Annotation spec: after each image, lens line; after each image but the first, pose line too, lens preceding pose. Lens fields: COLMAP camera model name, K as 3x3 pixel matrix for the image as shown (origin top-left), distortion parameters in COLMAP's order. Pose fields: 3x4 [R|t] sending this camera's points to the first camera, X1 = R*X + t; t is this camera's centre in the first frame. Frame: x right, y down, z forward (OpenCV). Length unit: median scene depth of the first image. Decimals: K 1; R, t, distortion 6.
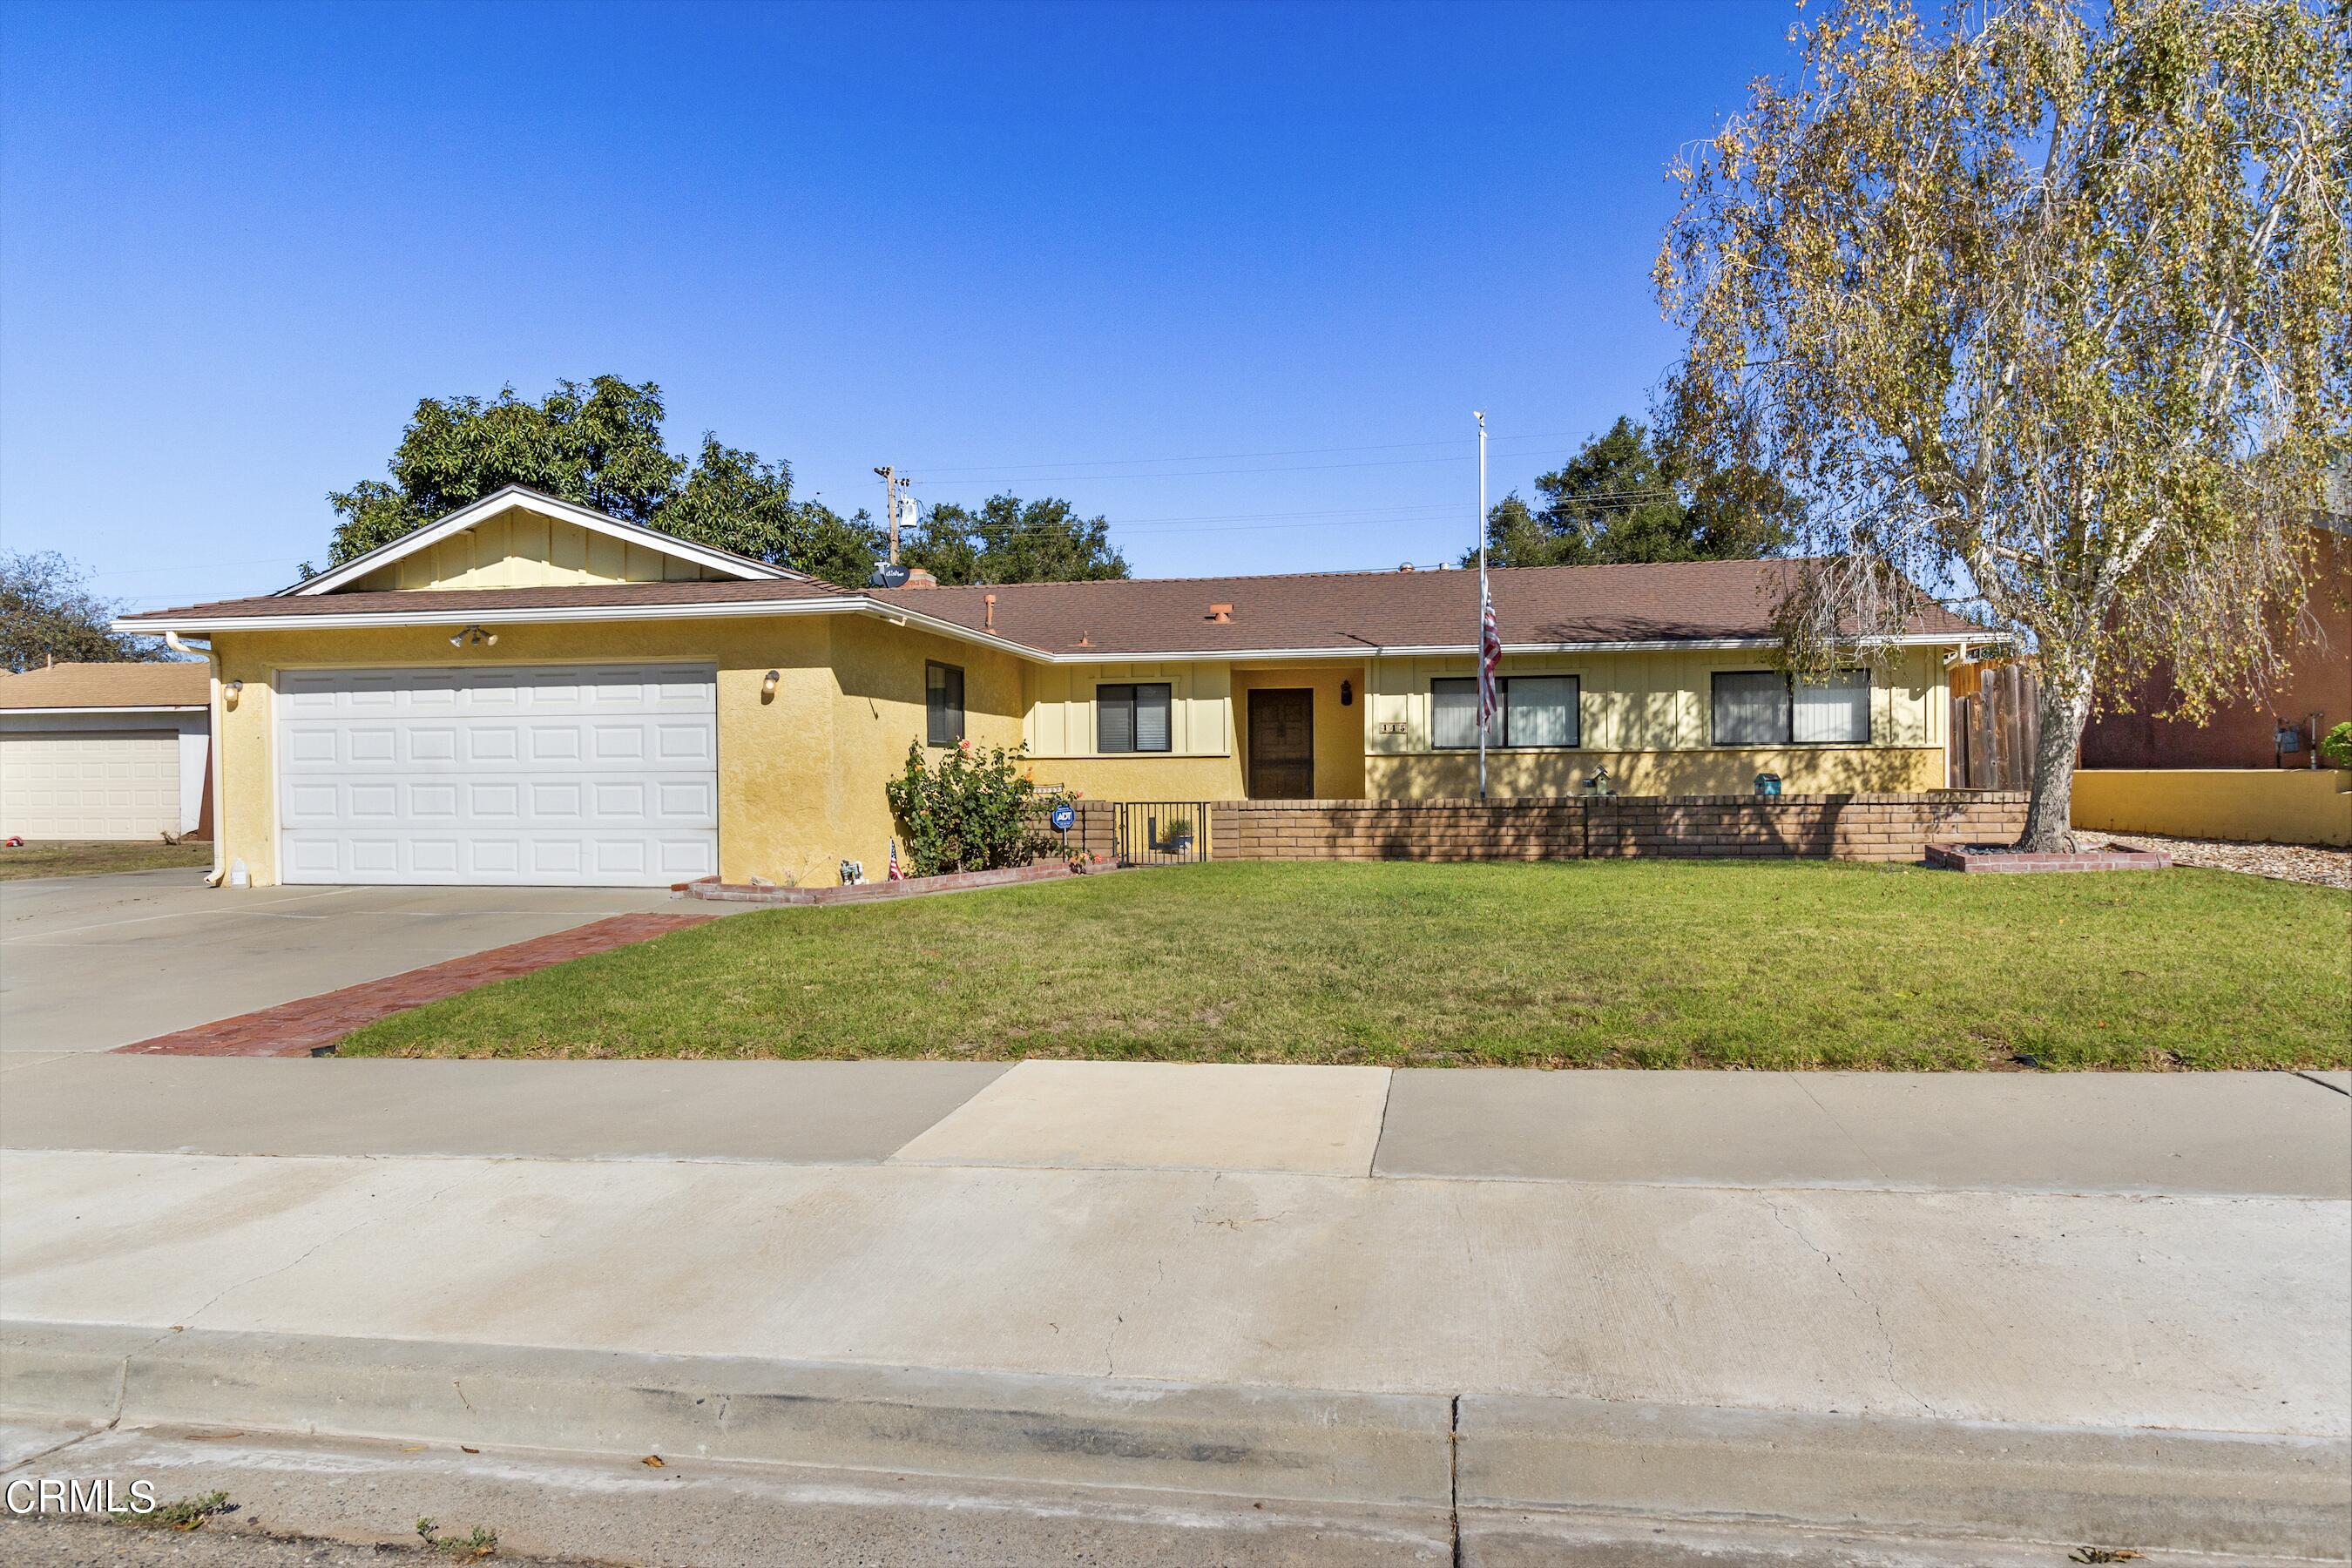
lens RADIAL K [[1427.9, 0, 1176.0], [0, 1427.9, 784.0], [0, 0, 1]] dist [-0.000406, 0.000048]
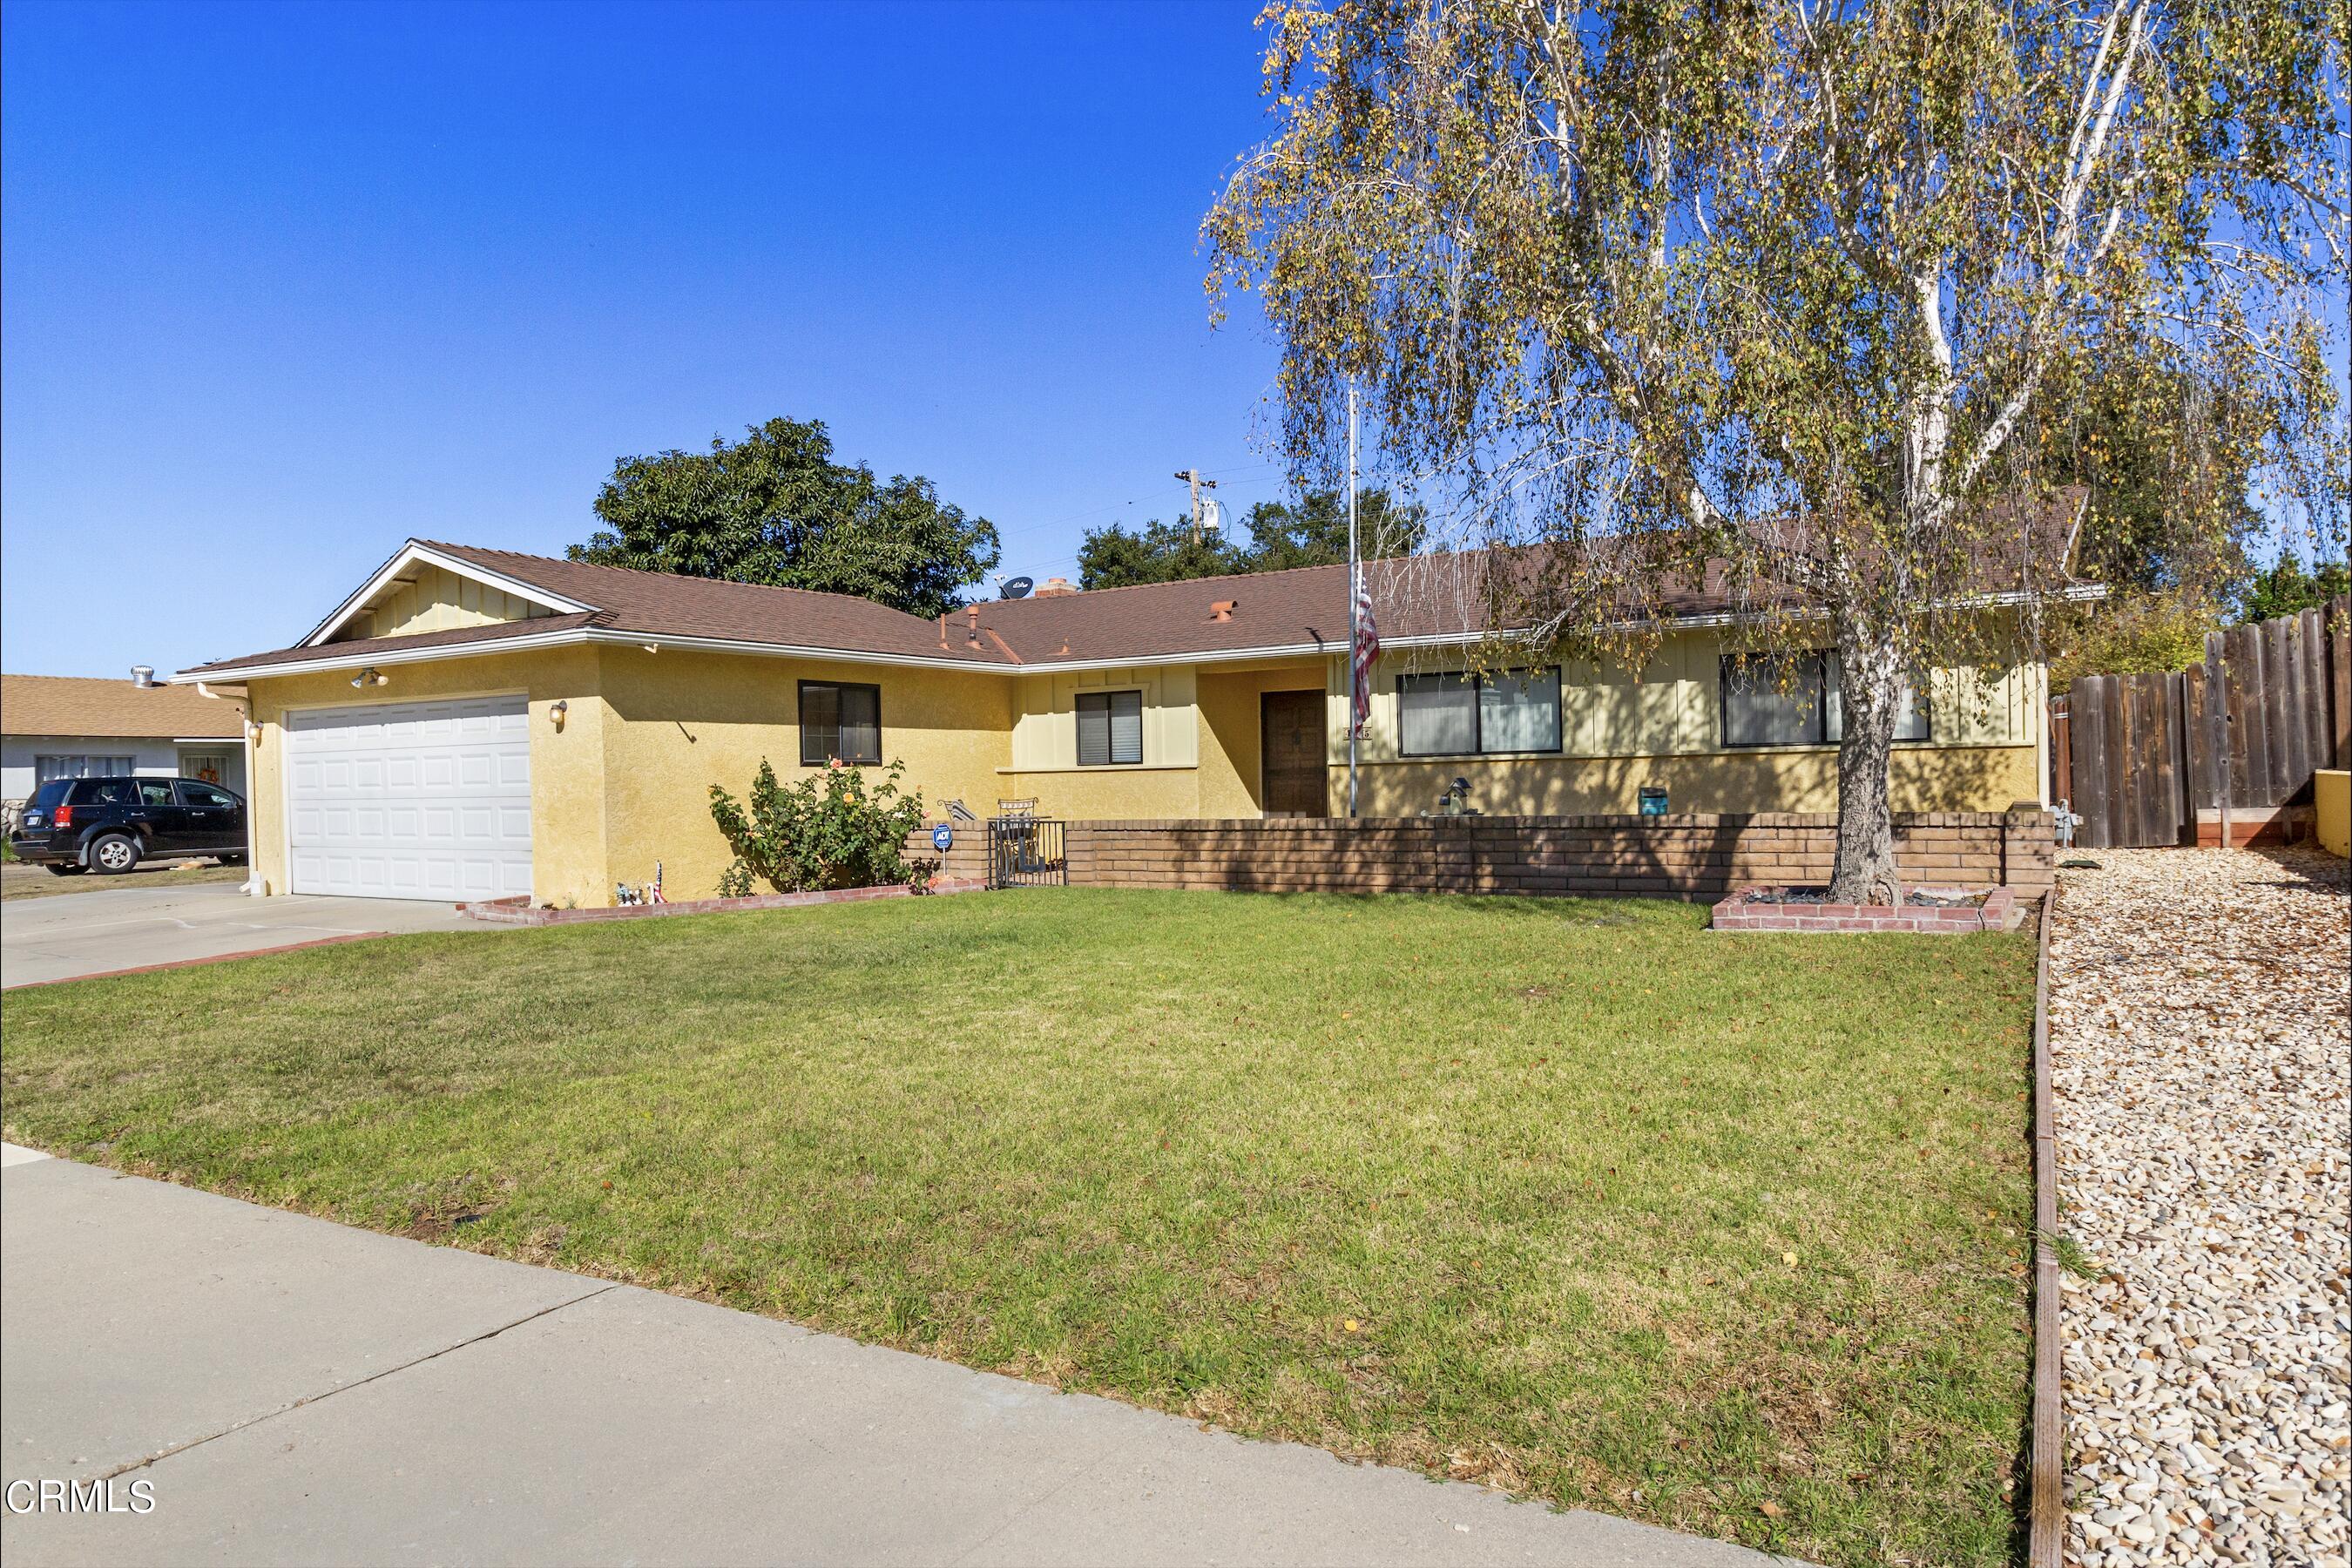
lens RADIAL K [[1427.9, 0, 1176.0], [0, 1427.9, 784.0], [0, 0, 1]] dist [-0.000406, 0.000048]
pose [[0.927909, -0.009580, -0.372683, 0.388919], [0.011146, 0.999936, 0.002049, -0.011394], [0.372639, -0.006056, 0.927957, 0.146970]]
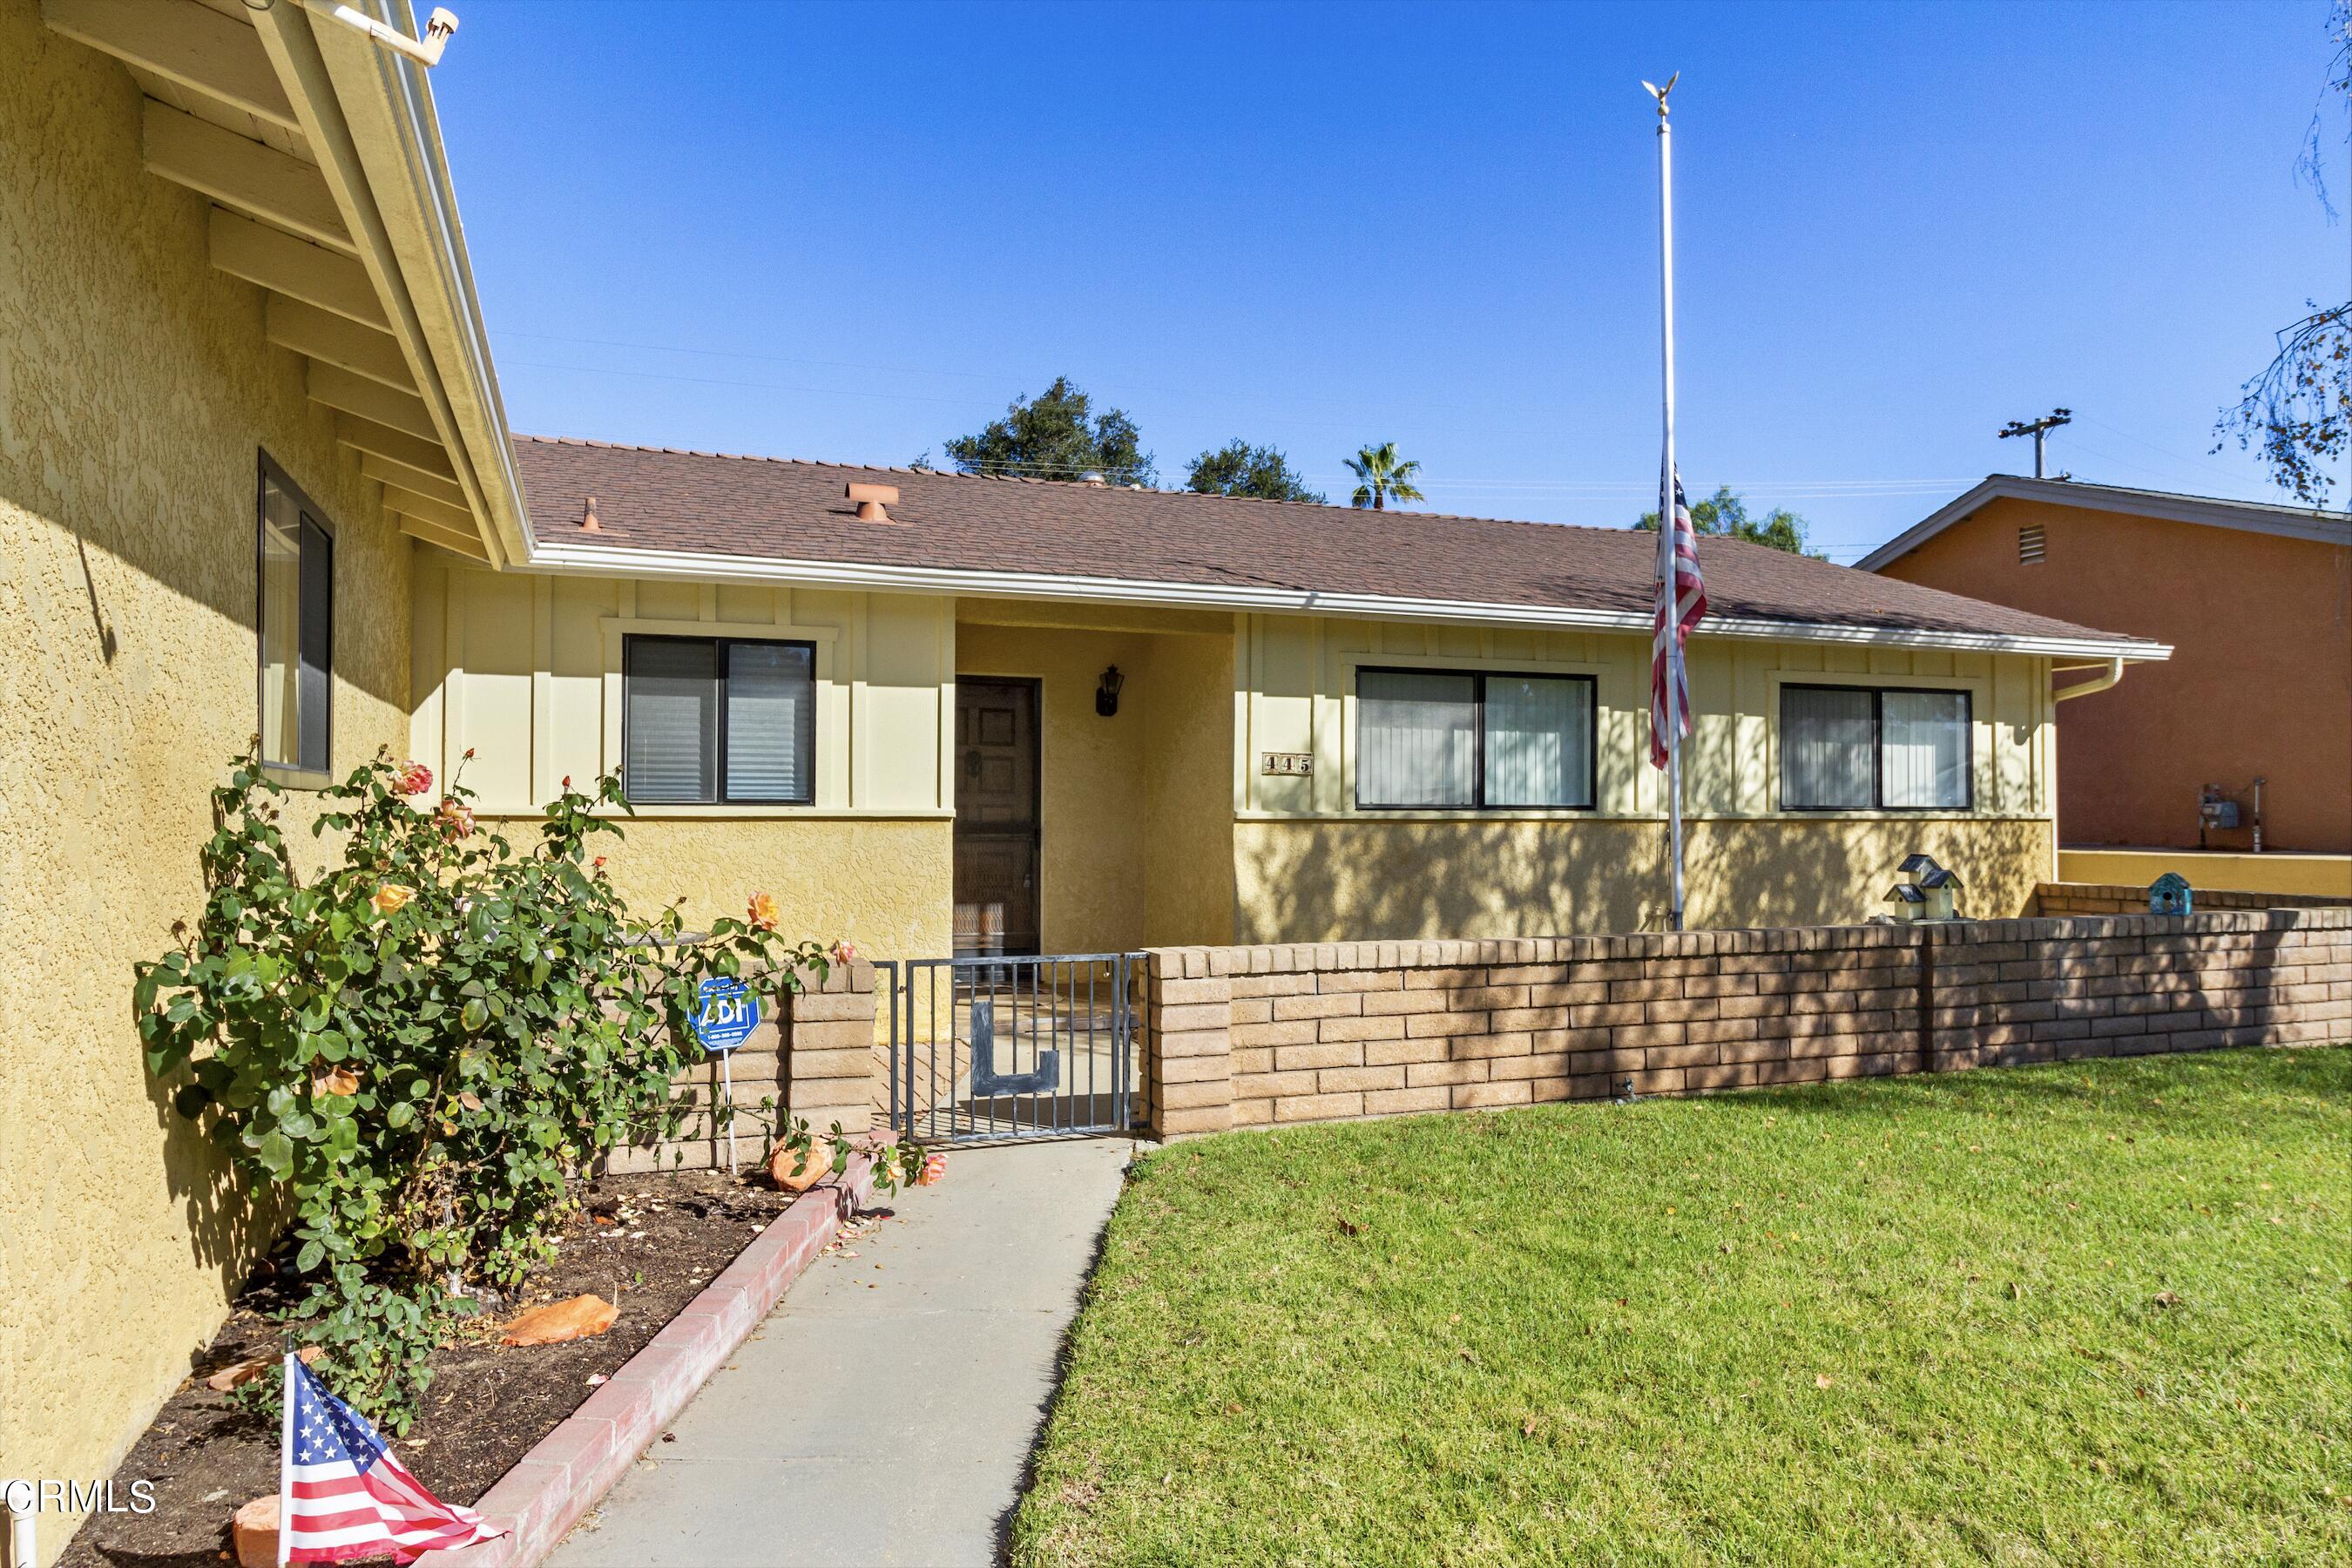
lens RADIAL K [[1587.2, 0, 1176.0], [0, 1587.2, 784.0], [0, 0, 1]] dist [-0.001860, 0.000170]
pose [[0.859508, 0.022647, 0.510620, -0.154901], [-0.002859, 0.999215, -0.039503, -0.012418], [-0.511114, 0.032493, 0.858899, 0.585964]]
